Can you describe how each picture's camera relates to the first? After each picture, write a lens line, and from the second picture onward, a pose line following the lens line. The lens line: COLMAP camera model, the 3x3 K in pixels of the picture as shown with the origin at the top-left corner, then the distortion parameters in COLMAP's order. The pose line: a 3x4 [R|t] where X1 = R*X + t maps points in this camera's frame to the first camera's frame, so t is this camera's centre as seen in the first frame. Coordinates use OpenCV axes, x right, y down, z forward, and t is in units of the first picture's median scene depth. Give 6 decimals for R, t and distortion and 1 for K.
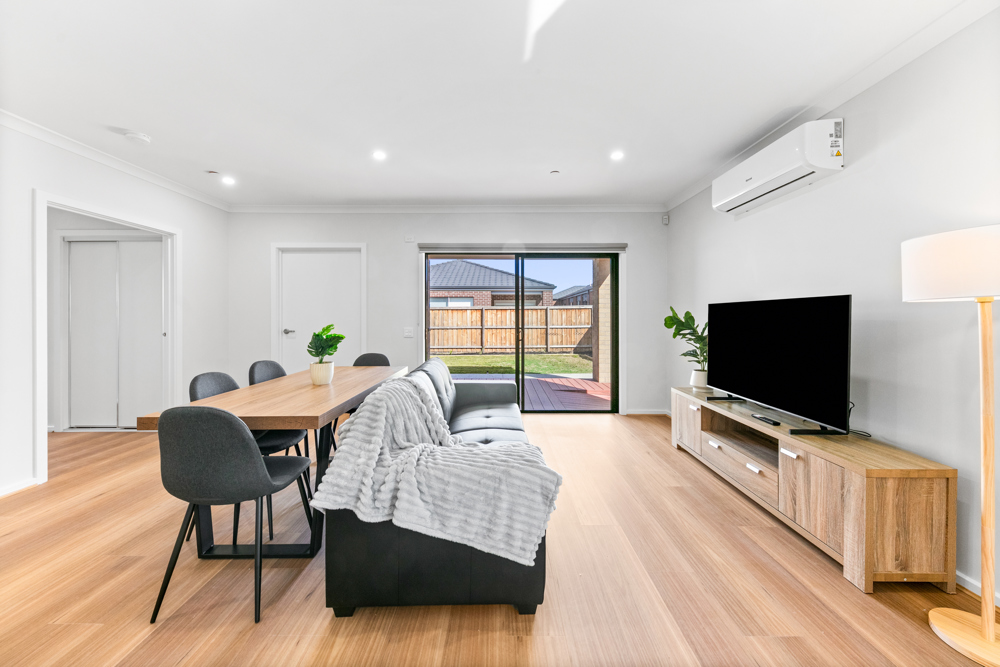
lens RADIAL K [[350.4, 0, 499.6], [0, 350.4, 319.7], [0, 0, 1]] dist [0.000734, -0.000023]
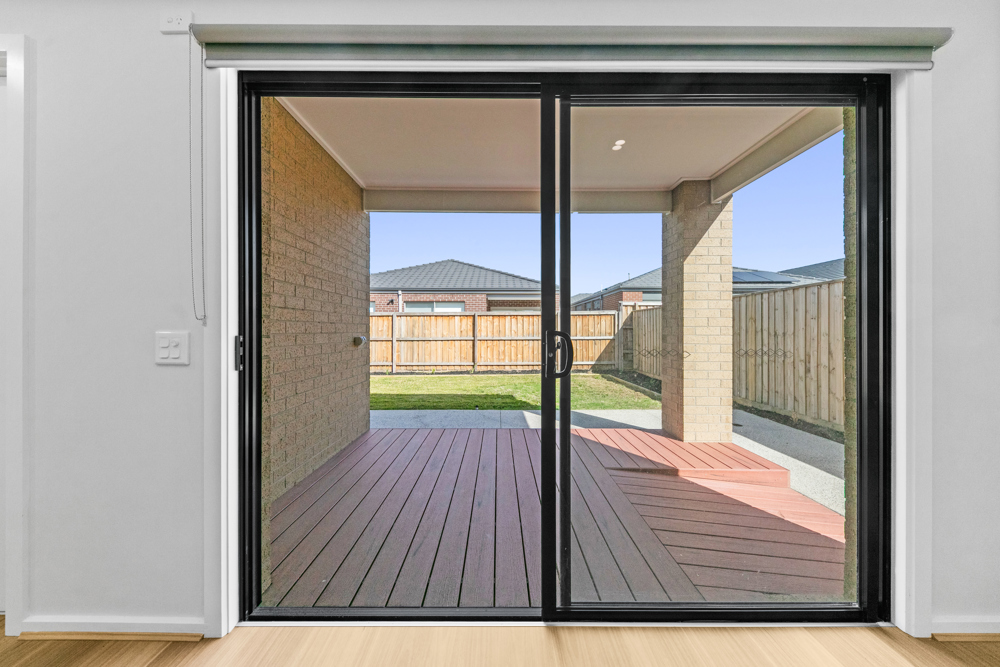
lens RADIAL K [[352.3, 0, 497.3], [0, 352.3, 329.7], [0, 0, 1]] dist [0.000398, -0.000408]
pose [[0.999997, 0.001749, -0.001441, 0.011873], [-0.001757, 0.999981, -0.005875, 0.029847], [0.001431, 0.005877, 0.999982, 0.941611]]
